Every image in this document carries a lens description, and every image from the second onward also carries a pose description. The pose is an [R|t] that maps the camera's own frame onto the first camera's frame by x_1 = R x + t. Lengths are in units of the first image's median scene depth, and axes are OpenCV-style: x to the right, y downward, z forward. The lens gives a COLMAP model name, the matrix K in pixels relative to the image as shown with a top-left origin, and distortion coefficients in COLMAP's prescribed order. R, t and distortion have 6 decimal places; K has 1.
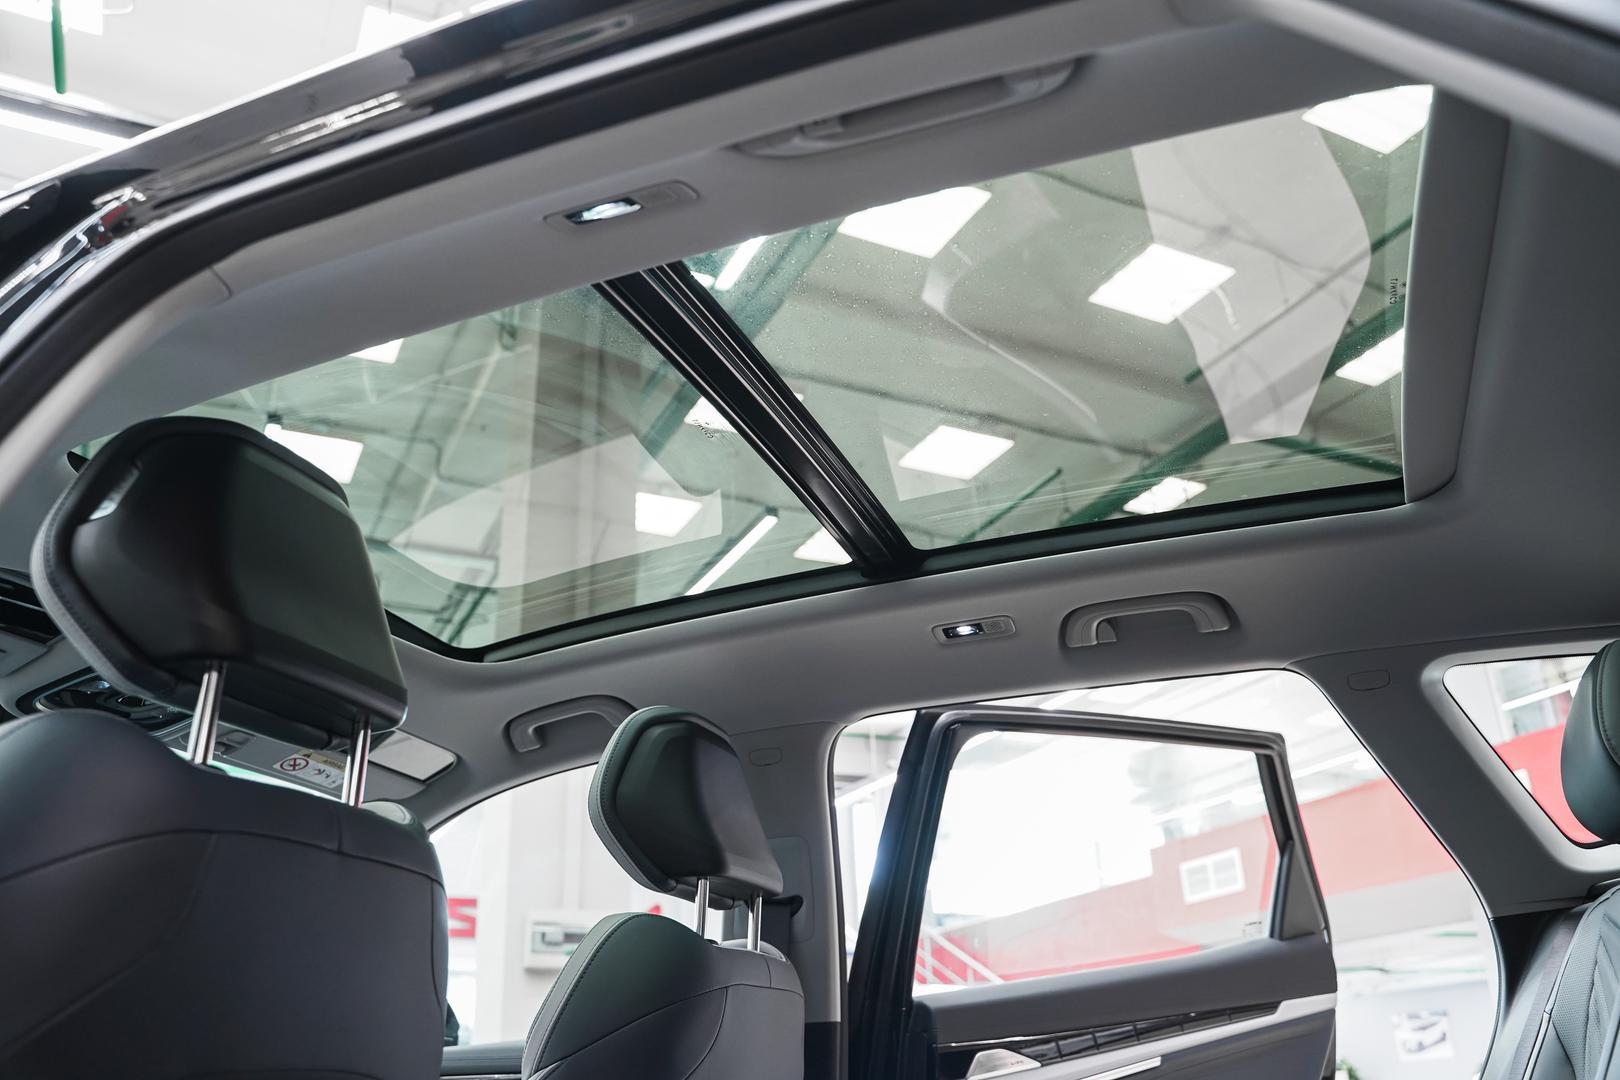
lens RADIAL K [[1314.5, 0, 811.9], [0, 1314.5, 532.0], [0, 0, 1]] dist [-0.121221, 0.102493]
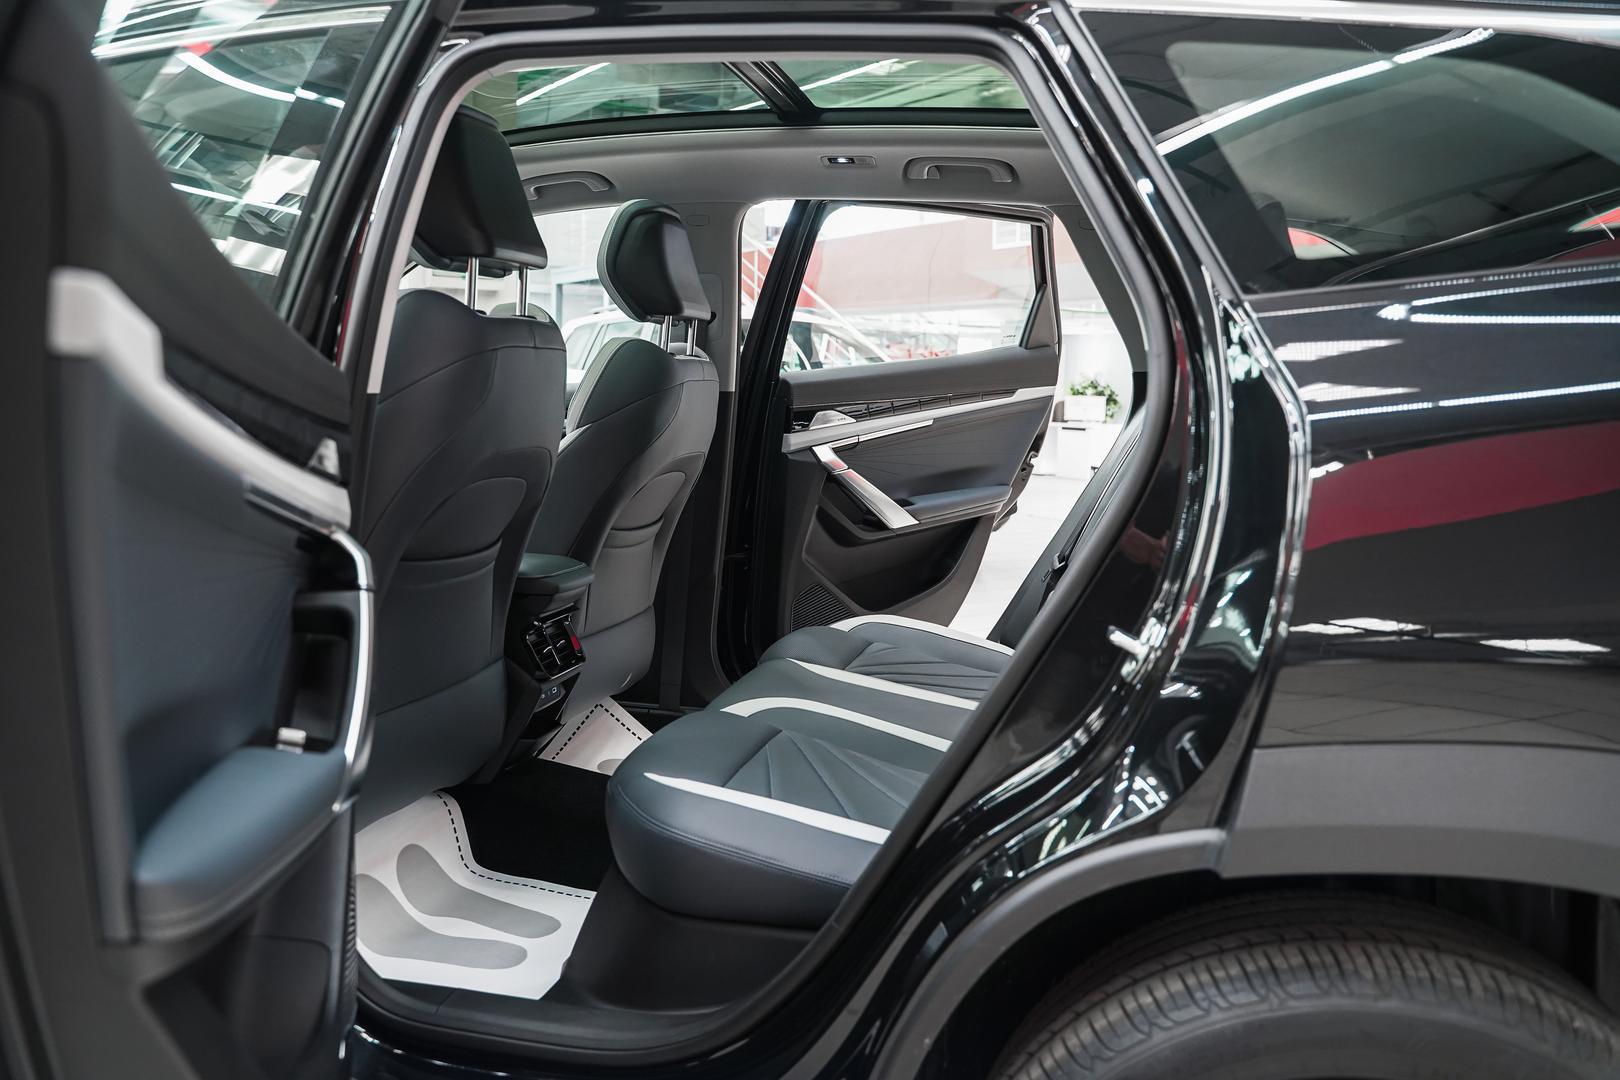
lens RADIAL K [[1314.5, 0, 811.9], [0, 1314.5, 532.0], [0, 0, 1]] dist [-0.121221, 0.102493]
pose [[0.988550, 0.042207, 0.144871, -0.108382], [-0.109606, 0.860713, 0.497151, -0.275925], [-0.103709, -0.507337, 0.855484, -0.457331]]
